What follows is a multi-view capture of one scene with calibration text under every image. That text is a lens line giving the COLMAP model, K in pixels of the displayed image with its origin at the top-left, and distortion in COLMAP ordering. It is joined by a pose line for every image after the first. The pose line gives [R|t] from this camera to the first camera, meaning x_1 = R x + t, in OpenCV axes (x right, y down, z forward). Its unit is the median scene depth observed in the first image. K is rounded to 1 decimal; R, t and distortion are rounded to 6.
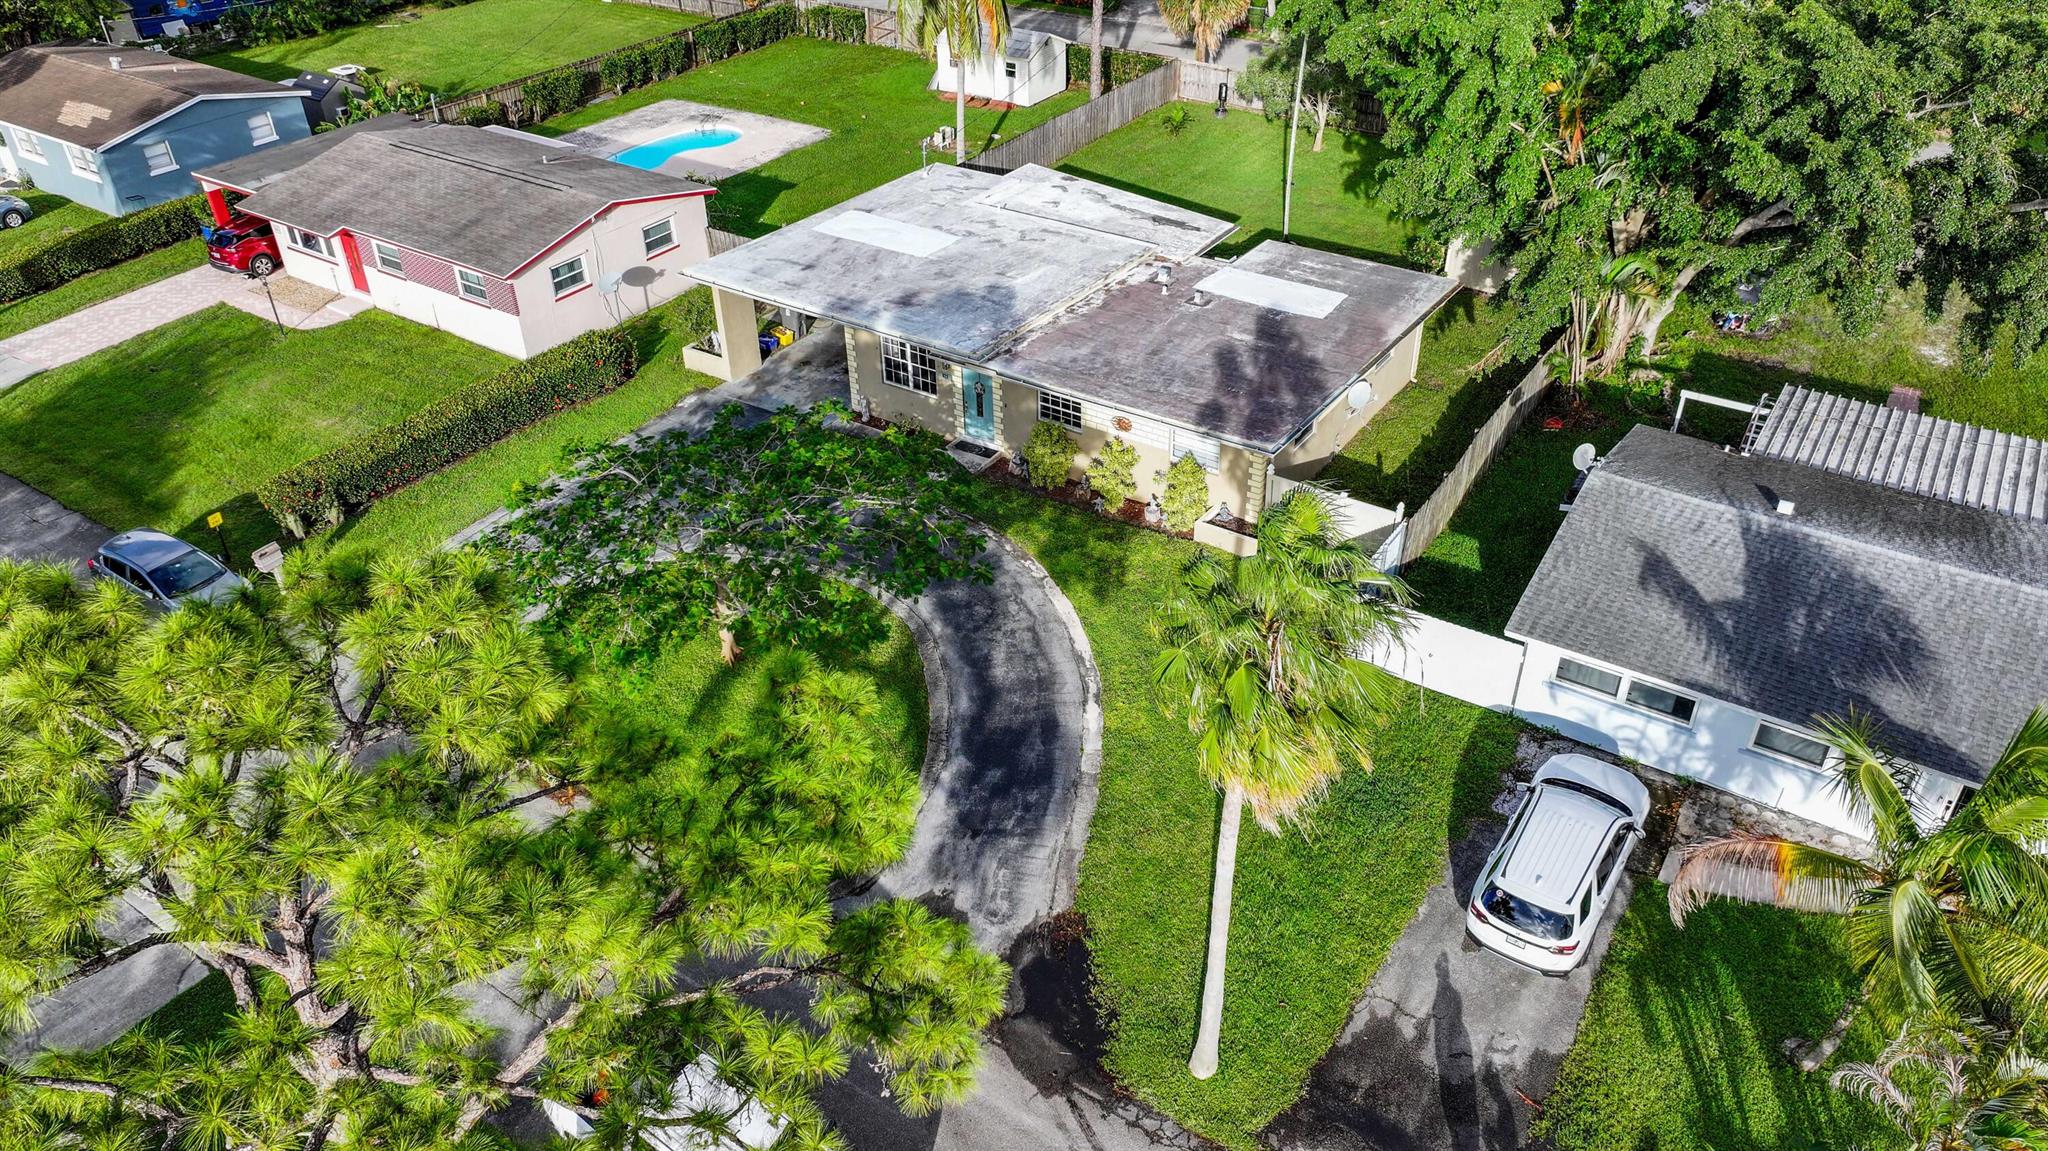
lens RADIAL K [[1454.3, 0, 1024.0], [0, 1454.3, 575.5], [0, 0, 1]] dist [-0.000251, 0.000331]
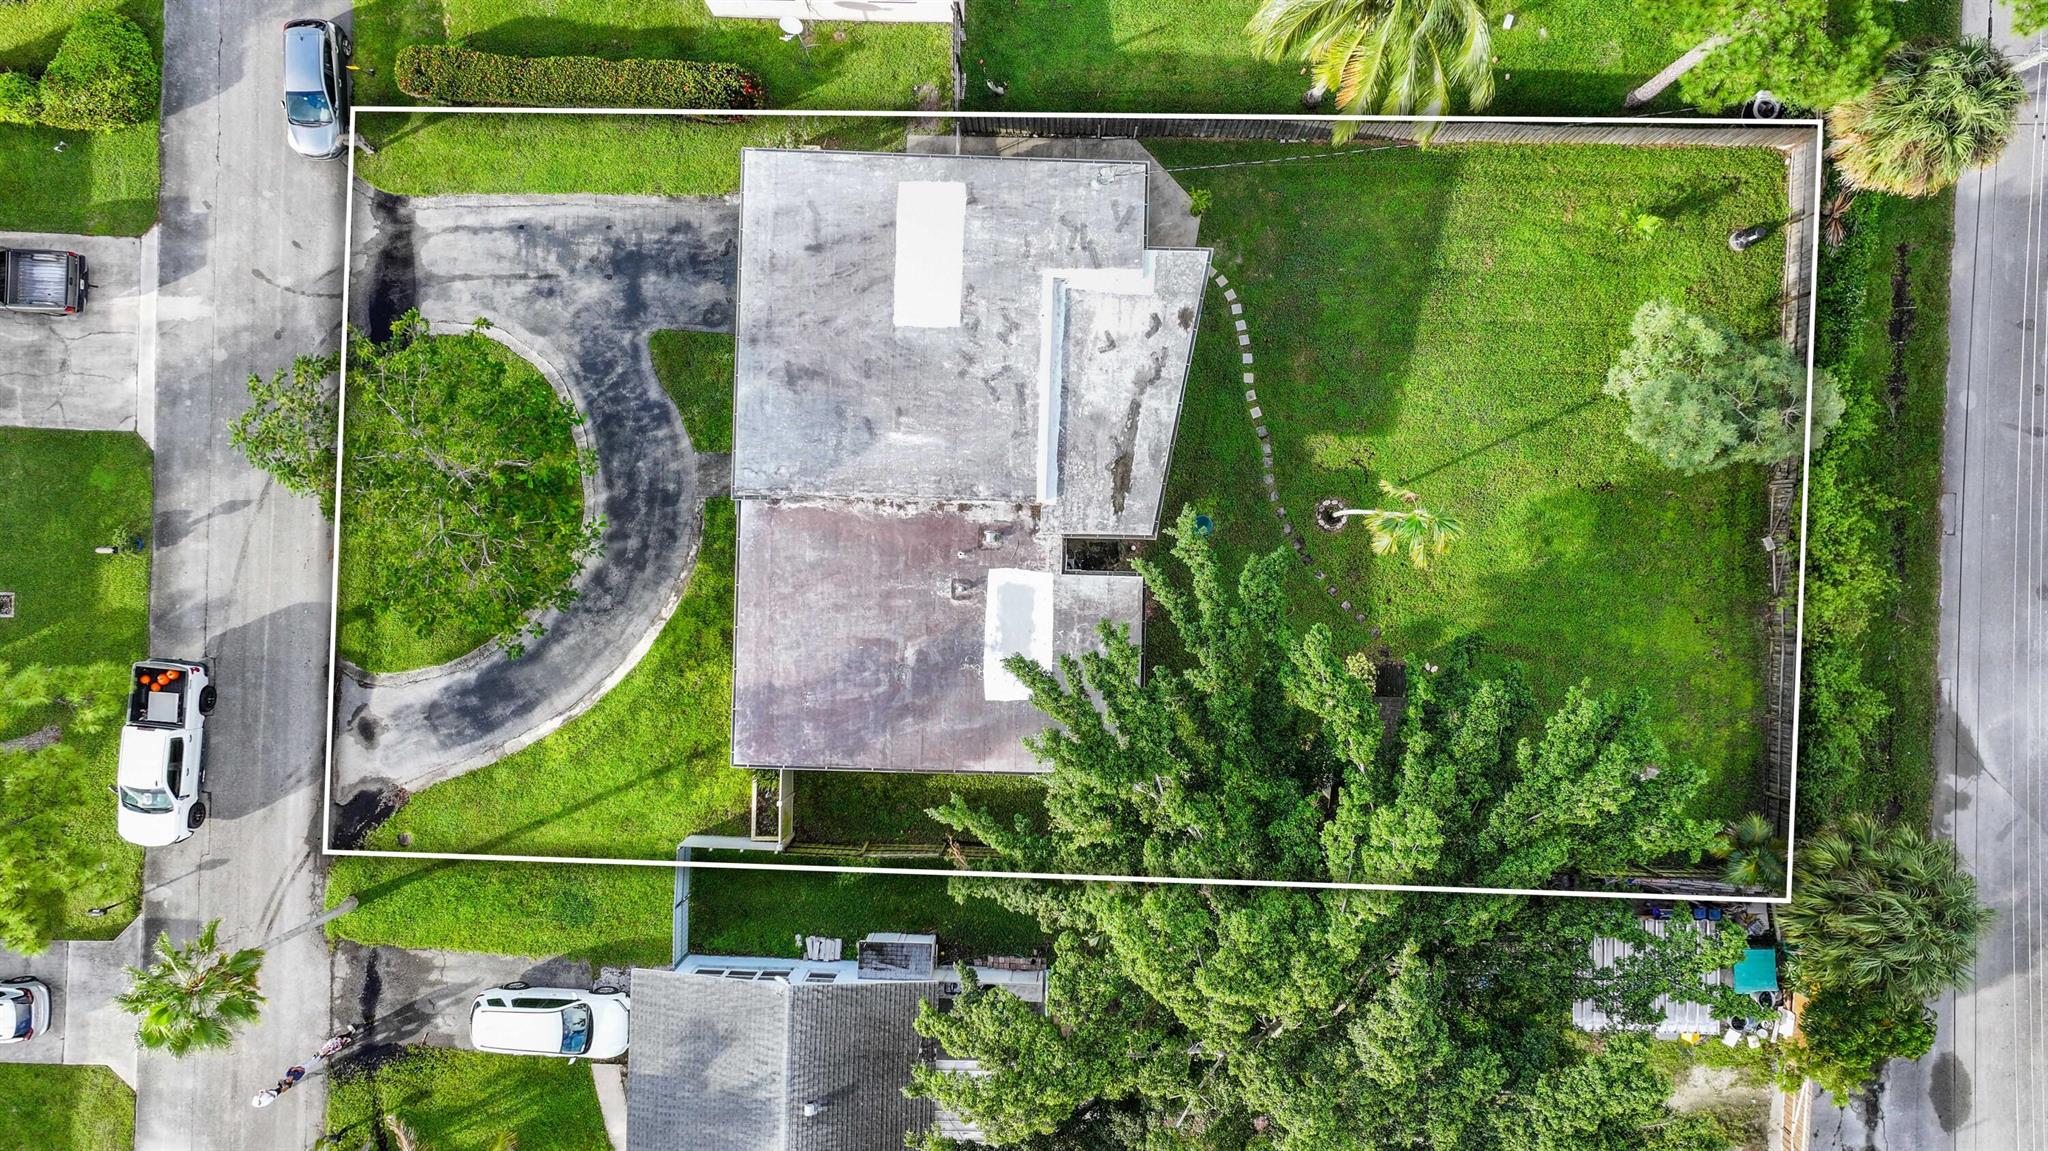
lens RADIAL K [[1454.3, 0, 1024.0], [0, 1454.3, 575.5], [0, 0, 1]] dist [-0.000251, 0.000331]
pose [[0.529589, 0.848243, -0.004515, 0.144621], [-0.456948, 0.289766, 0.840972, -1.154842], [0.714657, -0.443306, 0.541060, 0.457809]]
